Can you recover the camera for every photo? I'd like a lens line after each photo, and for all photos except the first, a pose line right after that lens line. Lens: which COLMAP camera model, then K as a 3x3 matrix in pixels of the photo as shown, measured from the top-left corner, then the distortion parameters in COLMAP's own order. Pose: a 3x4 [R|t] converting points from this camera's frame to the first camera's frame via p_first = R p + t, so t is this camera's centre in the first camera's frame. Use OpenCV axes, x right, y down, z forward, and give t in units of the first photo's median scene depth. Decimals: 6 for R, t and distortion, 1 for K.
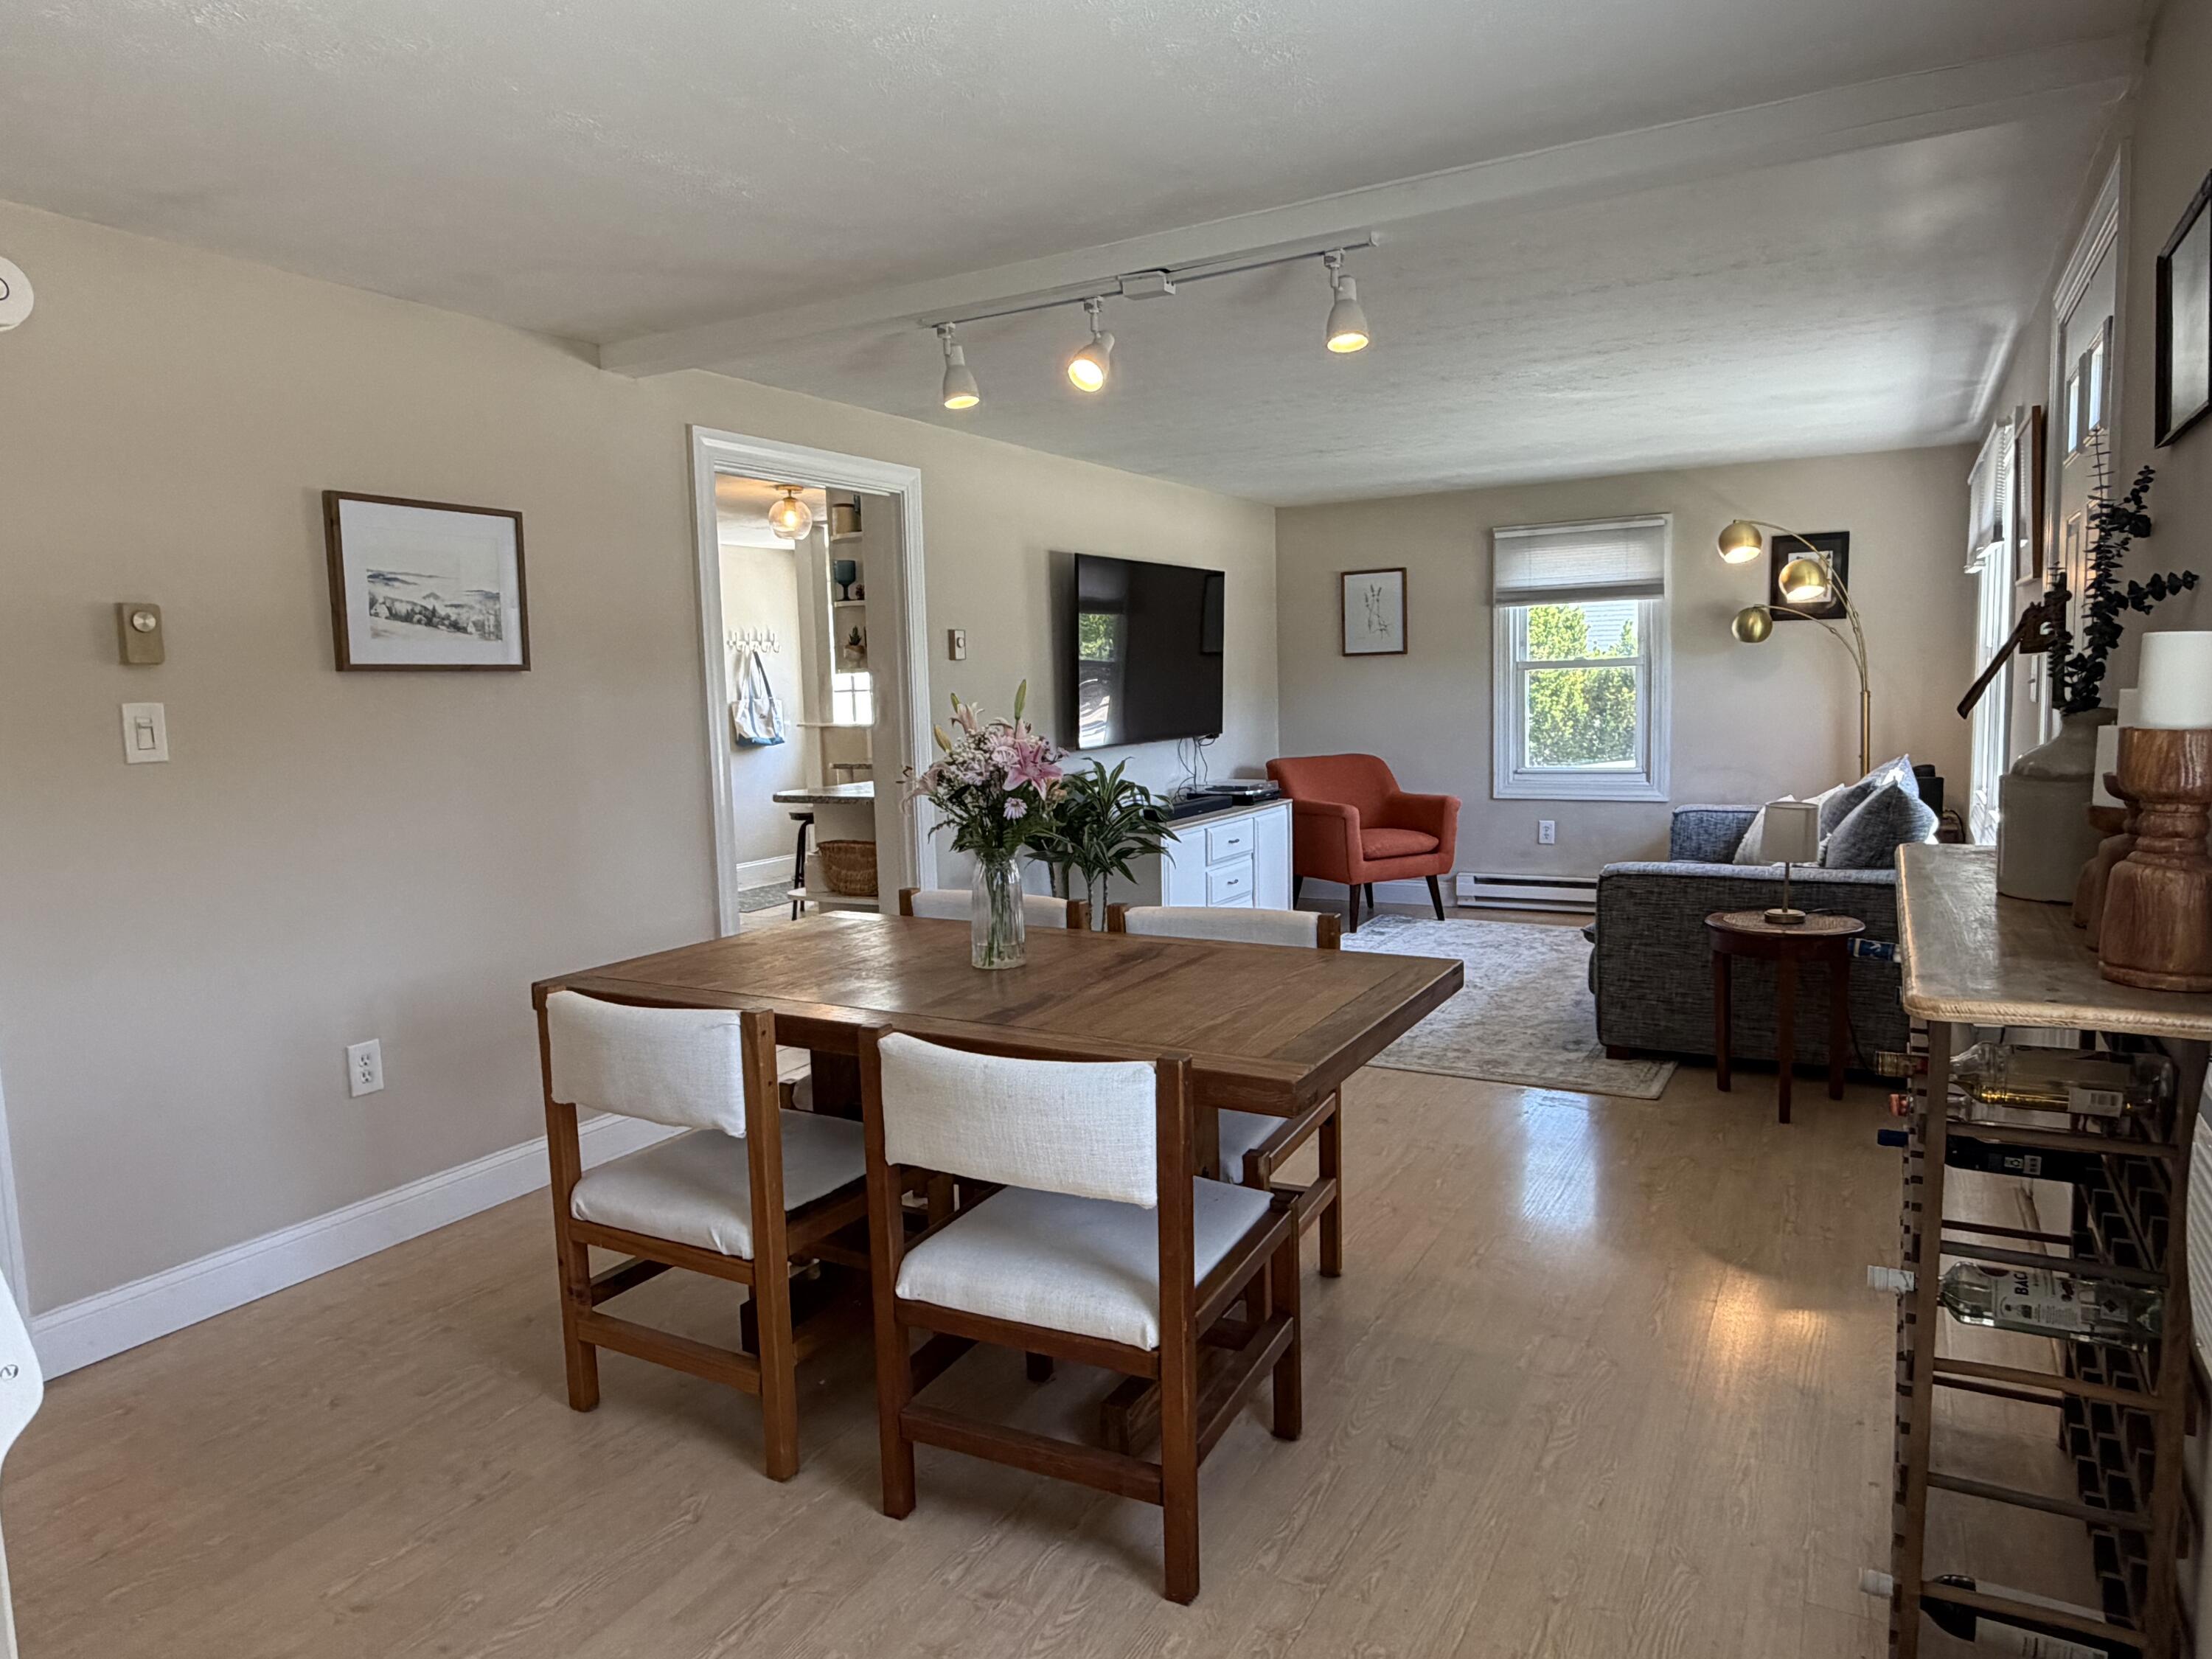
lens RADIAL K [[1385.7, 0, 1108.0], [0, 1385.7, 828.5], [0, 0, 1]] dist [0.010340, 0.000161]
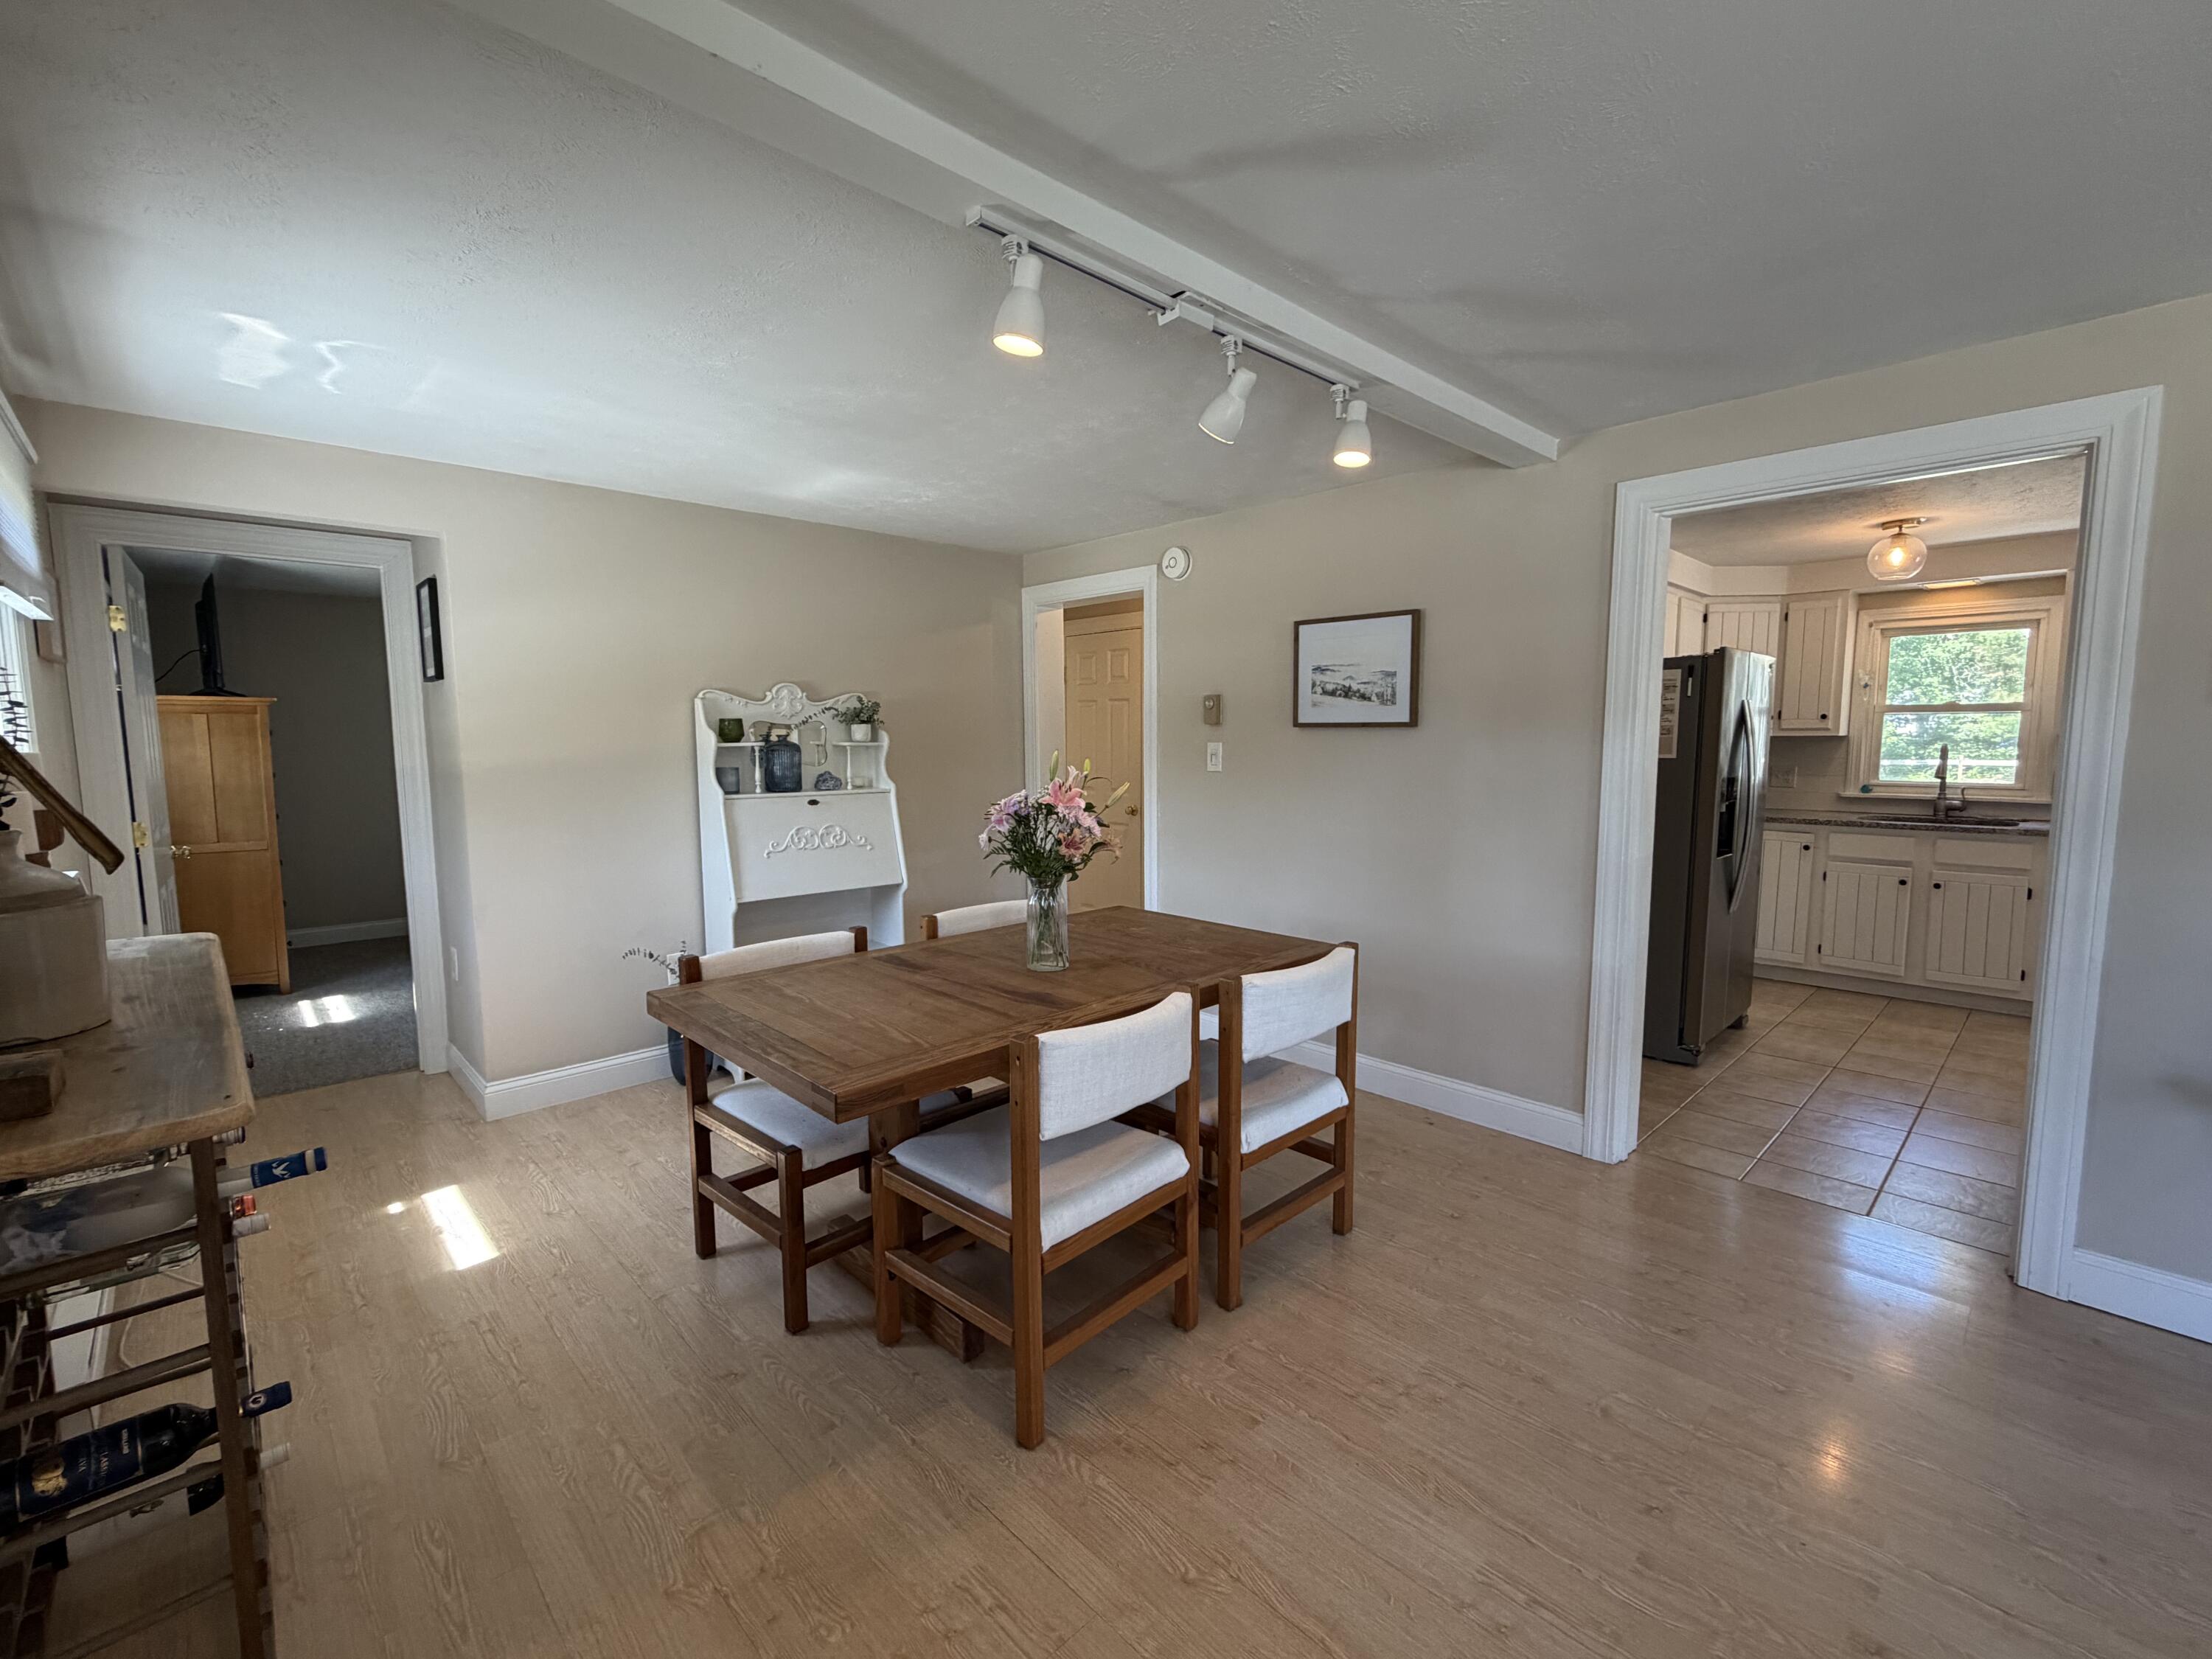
lens RADIAL K [[965.3, 0, 1105.8], [0, 965.3, 831.0], [0, 0, 1]] dist [0.003487, 0.000395]
pose [[-0.282065, 0.120994, -0.951735, 0.594197], [-0.090566, 0.984228, 0.151966, -0.133881], [0.955111, 0.129059, -0.266659, 1.012562]]
